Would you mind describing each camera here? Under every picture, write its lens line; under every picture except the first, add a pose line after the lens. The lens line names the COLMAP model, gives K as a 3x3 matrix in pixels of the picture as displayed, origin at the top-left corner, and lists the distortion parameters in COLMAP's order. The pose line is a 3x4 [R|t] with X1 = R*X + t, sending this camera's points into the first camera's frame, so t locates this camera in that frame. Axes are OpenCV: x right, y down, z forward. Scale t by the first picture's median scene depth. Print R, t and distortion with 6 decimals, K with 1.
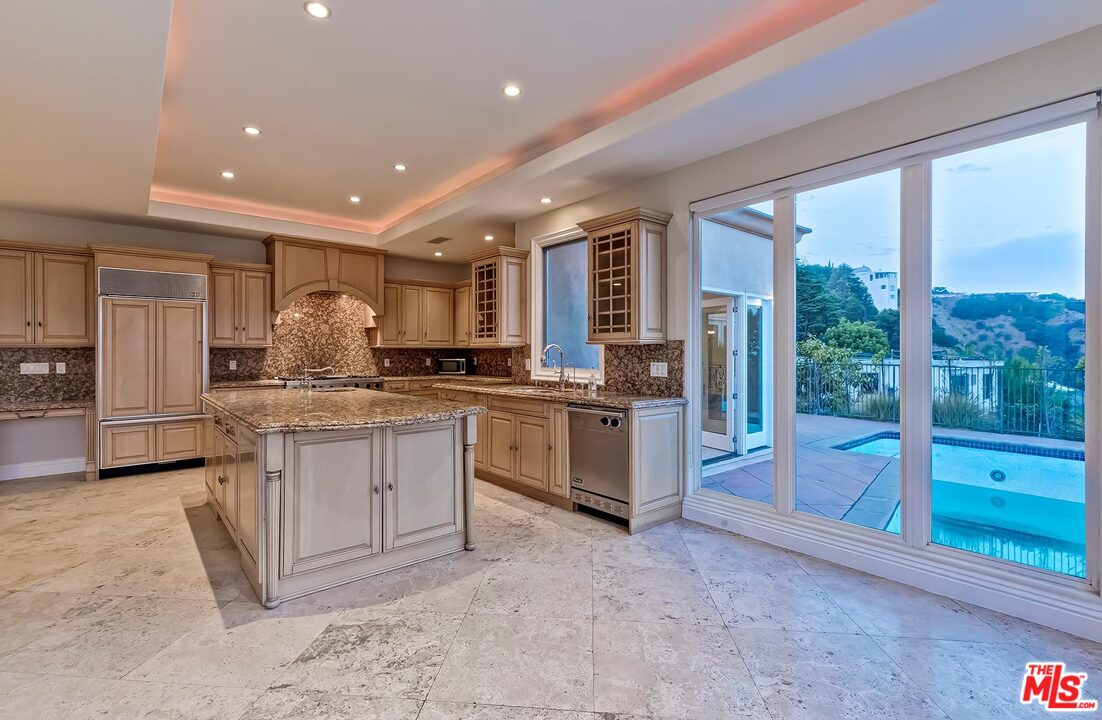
lens RADIAL K [[497.1, 0, 528.2], [0, 497.1, 354.1], [0, 0, 1]] dist [0.015705, 0.000003]
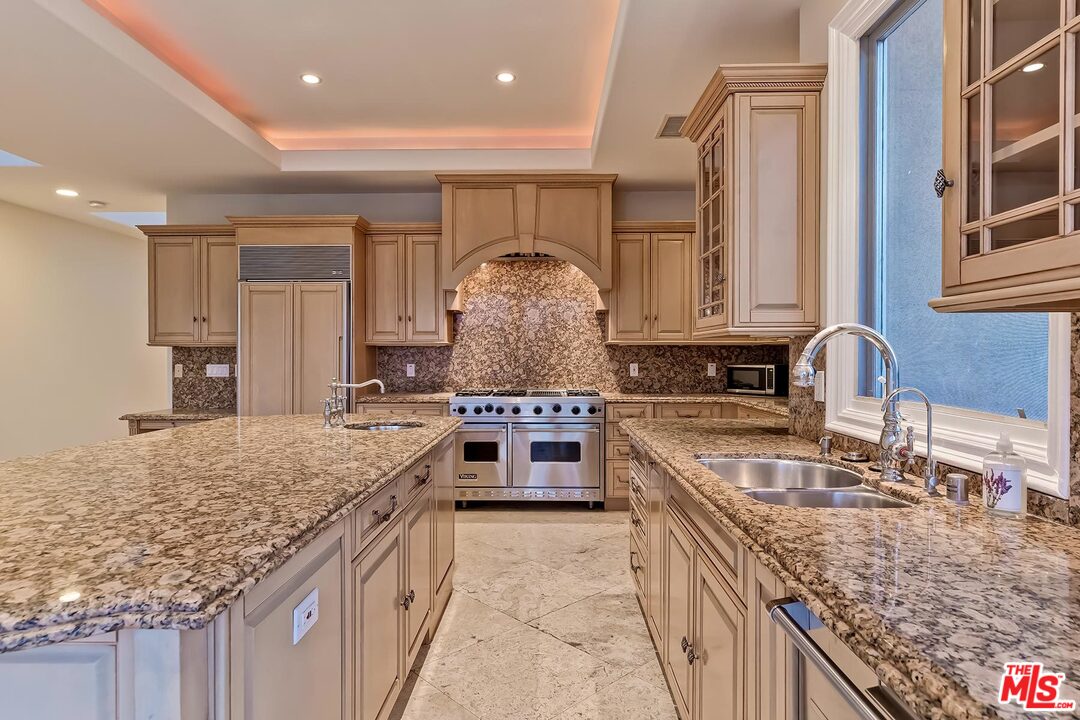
lens RADIAL K [[601.7, 0, 540.0], [0, 601.7, 360.0], [0, 0, 1]] dist [0.005691, 0.001675]
pose [[0.772832, 0.007396, -0.634567, 0.118567], [-0.002690, 0.999961, 0.008379, -0.000416], [0.634605, -0.004769, 0.772822, 0.536361]]
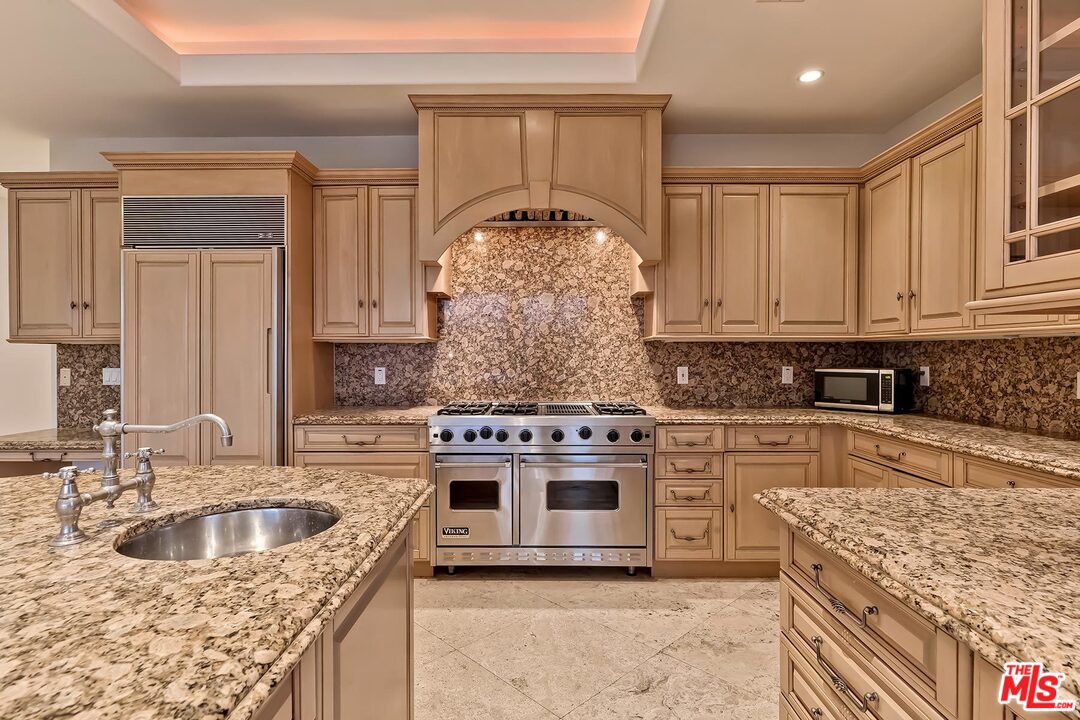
lens RADIAL K [[539.6, 0, 540.0], [0, 539.6, 360.0], [0, 0, 1]] dist [-0.003377, 0.000109]
pose [[0.780784, 0.007897, -0.624751, -0.122046], [-0.002474, 0.999951, 0.009547, -0.000641], [0.624796, -0.005909, 0.780765, 0.785612]]
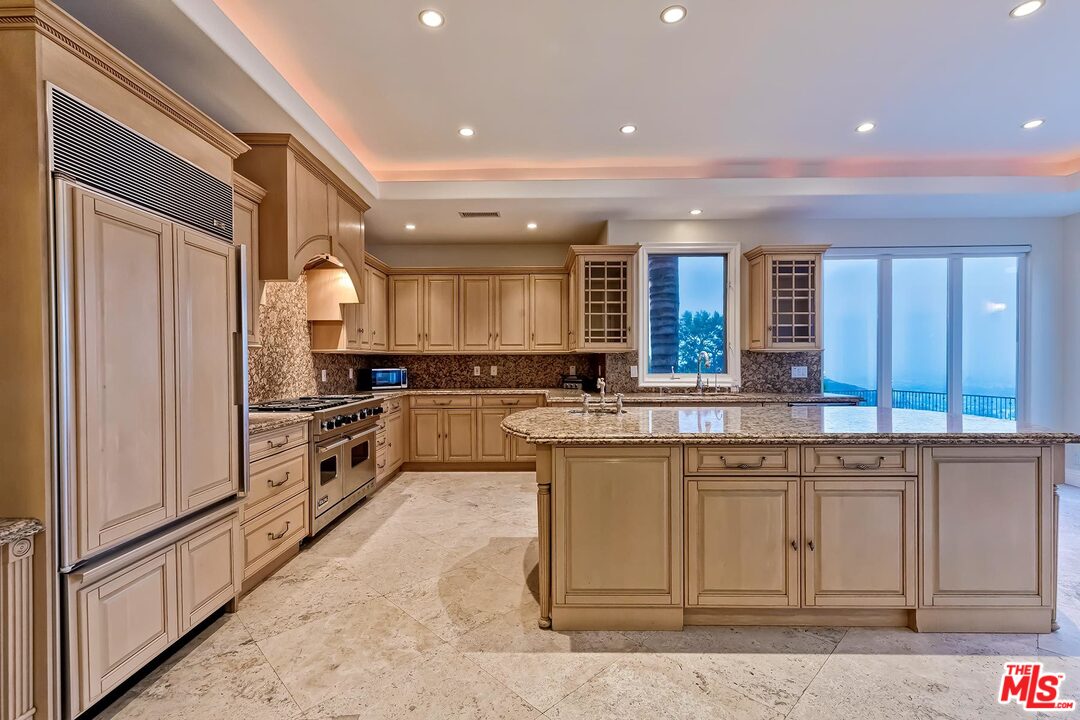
lens RADIAL K [[490.9, 0, 530.2], [0, 490.9, 363.2], [0, 0, 1]] dist [0.005364, -0.000477]
pose [[0.638649, -0.006404, 0.769471, -0.862265], [0.005070, 0.999979, 0.004115, -0.000337], [-0.769481, 0.001273, 0.638668, 0.543185]]
